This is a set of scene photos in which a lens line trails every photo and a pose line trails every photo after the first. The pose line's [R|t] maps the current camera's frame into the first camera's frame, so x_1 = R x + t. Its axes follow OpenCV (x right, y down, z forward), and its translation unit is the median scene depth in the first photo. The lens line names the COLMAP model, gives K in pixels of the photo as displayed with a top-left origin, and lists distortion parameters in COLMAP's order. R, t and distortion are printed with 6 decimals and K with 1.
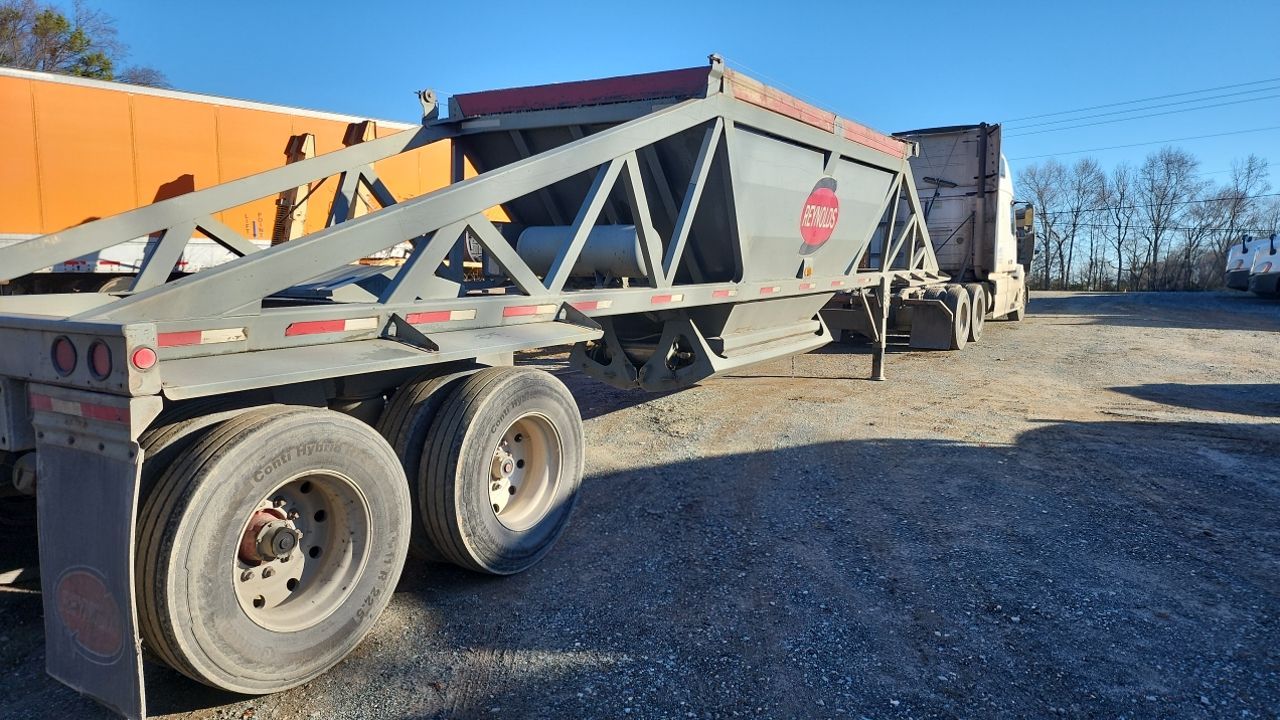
lens RADIAL K [[870.0, 0, 640.0], [0, 870.0, 360.0], [0, 0, 1]] dist [0.020357, 0.000829]
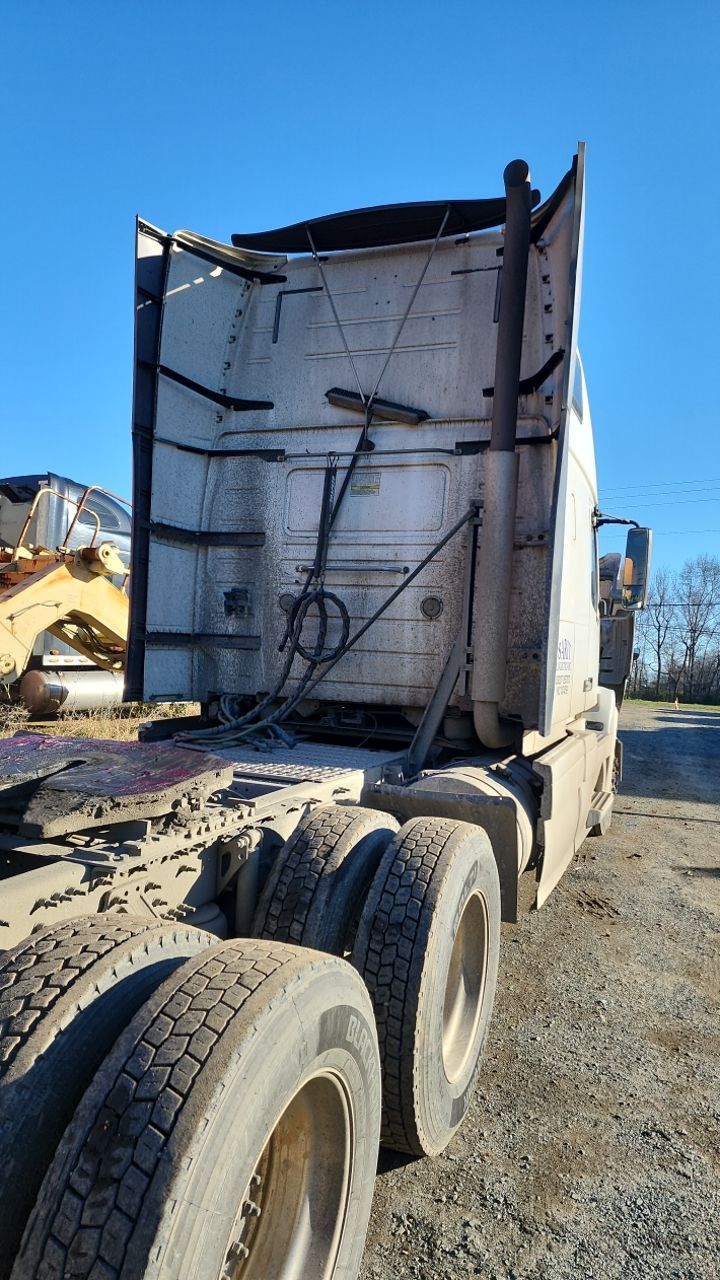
lens RADIAL K [[865.8, 0, 360.0], [0, 865.8, 640.0], [0, 0, 1]] dist [0.099454, -0.085022]
pose [[0.981842, 0.065721, 0.177955, 0.294181], [-0.045889, 0.992495, -0.113352, -0.092916], [-0.184069, 0.103128, 0.977488, 0.728947]]
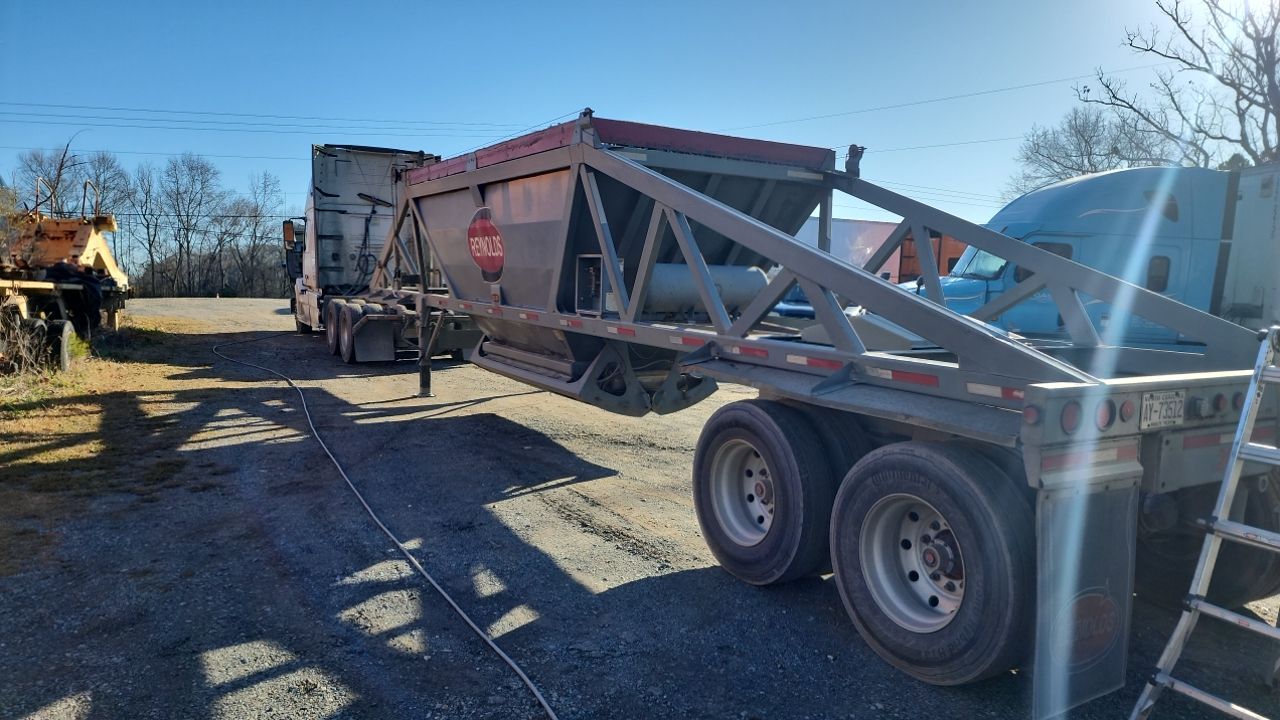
lens RADIAL K [[865.8, 0, 648.4], [0, 865.8, 365.9], [0, 0, 1]] dist [0.099454, -0.085022]
pose [[0.492176, -0.077561, 0.867034, -0.416907], [0.072633, 0.996209, 0.047886, -0.034397], [-0.867460, 0.039407, 0.495943, 0.212761]]
